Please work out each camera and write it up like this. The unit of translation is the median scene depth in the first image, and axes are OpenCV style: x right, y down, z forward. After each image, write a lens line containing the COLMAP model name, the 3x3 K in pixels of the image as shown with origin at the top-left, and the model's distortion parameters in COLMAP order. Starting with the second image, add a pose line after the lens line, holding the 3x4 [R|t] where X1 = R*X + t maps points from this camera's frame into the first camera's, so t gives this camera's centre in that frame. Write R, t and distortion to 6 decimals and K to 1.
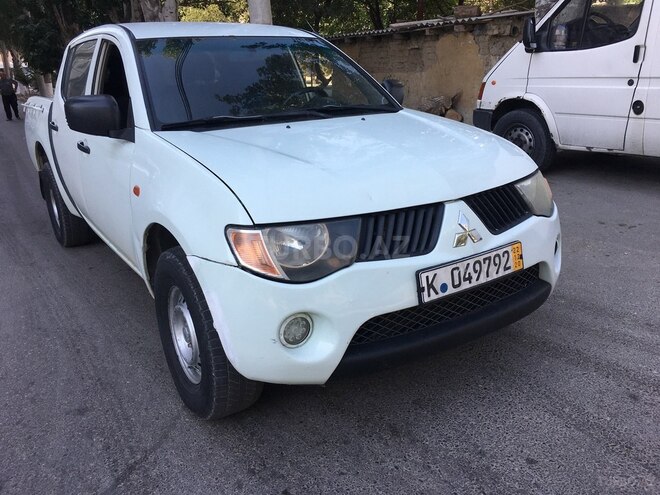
lens RADIAL K [[555.4, 0, 325.3], [0, 555.4, 247.6], [0, 0, 1]] dist [0.079030, -0.102684]
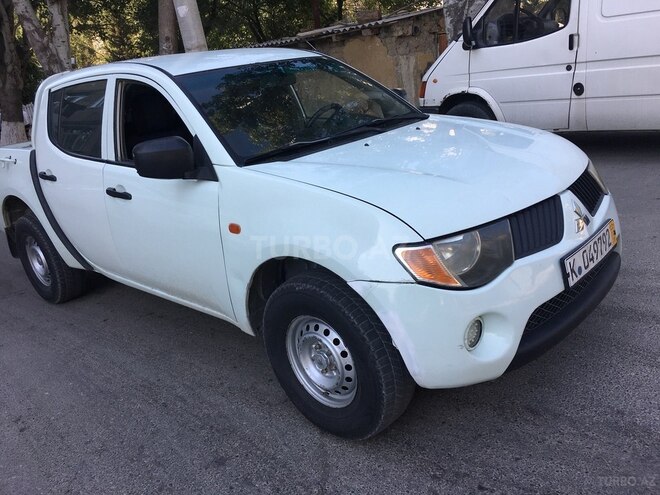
lens RADIAL K [[555.4, 0, 325.3], [0, 555.4, 247.6], [0, 0, 1]] dist [0.079030, -0.102684]
pose [[0.968127, -0.161301, 0.191606, -0.415235], [0.163532, 0.986529, 0.004215, -0.051386], [-0.189705, 0.027253, 0.981463, 0.007930]]
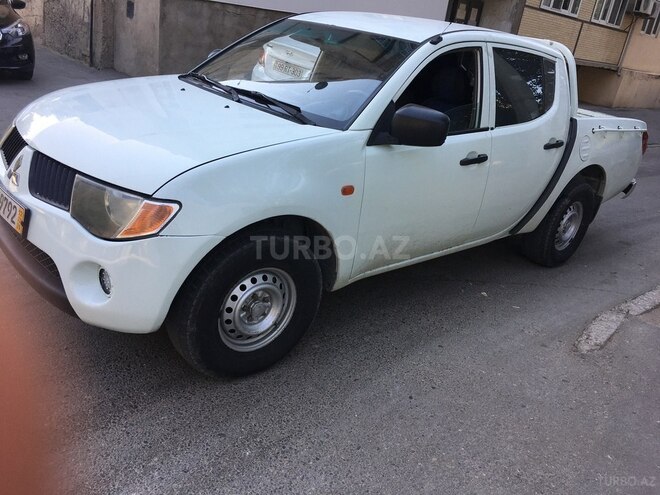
lens RADIAL K [[555.4, 0, 325.3], [0, 555.4, 247.6], [0, 0, 1]] dist [0.079030, -0.102684]
pose [[0.142403, 0.426959, -0.892988, 1.329581], [-0.451026, 0.831067, 0.325429, -0.518078], [0.881077, 0.356418, 0.310916, 1.145911]]
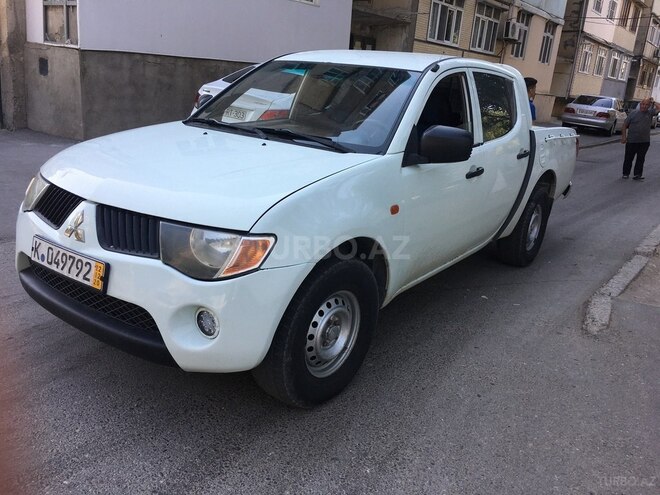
lens RADIAL K [[555.4, 0, 325.3], [0, 555.4, 247.6], [0, 0, 1]] dist [0.079030, -0.102684]
pose [[0.342693, 0.336424, -0.877144, 1.306663], [-0.380065, 0.903508, 0.198048, -0.372600], [0.859135, 0.265502, 0.437489, 0.859848]]
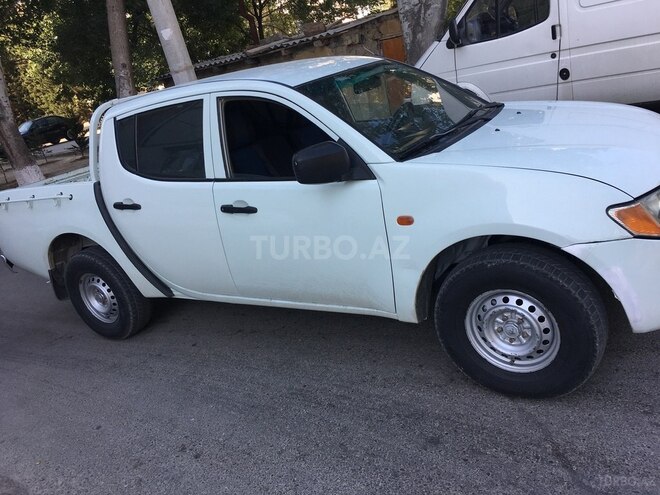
lens RADIAL K [[555.4, 0, 325.3], [0, 555.4, 247.6], [0, 0, 1]] dist [0.079030, -0.102684]
pose [[0.896601, -0.284536, 0.339330, -0.922805], [0.297201, 0.954693, 0.015248, -0.125192], [-0.328295, 0.087178, 0.940544, 0.091844]]
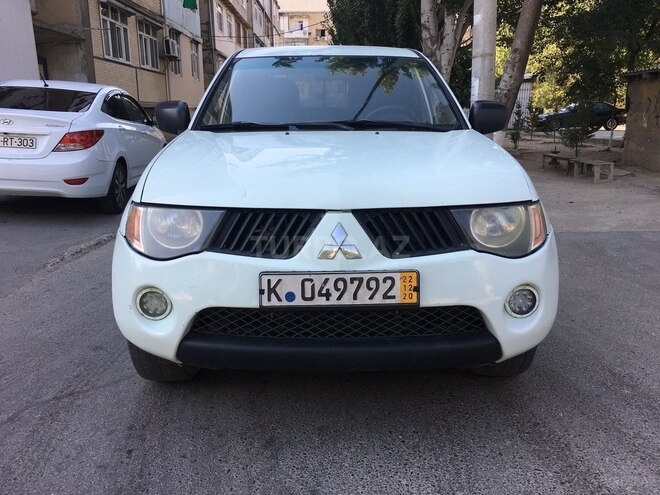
lens RADIAL K [[555.4, 0, 325.3], [0, 555.4, 247.6], [0, 0, 1]] dist [0.079030, -0.102684]
pose [[0.839837, 0.159047, -0.519017, 0.643440], [-0.193641, 0.980990, -0.012722, -0.007881], [0.507127, 0.111187, 0.854669, 0.188620]]
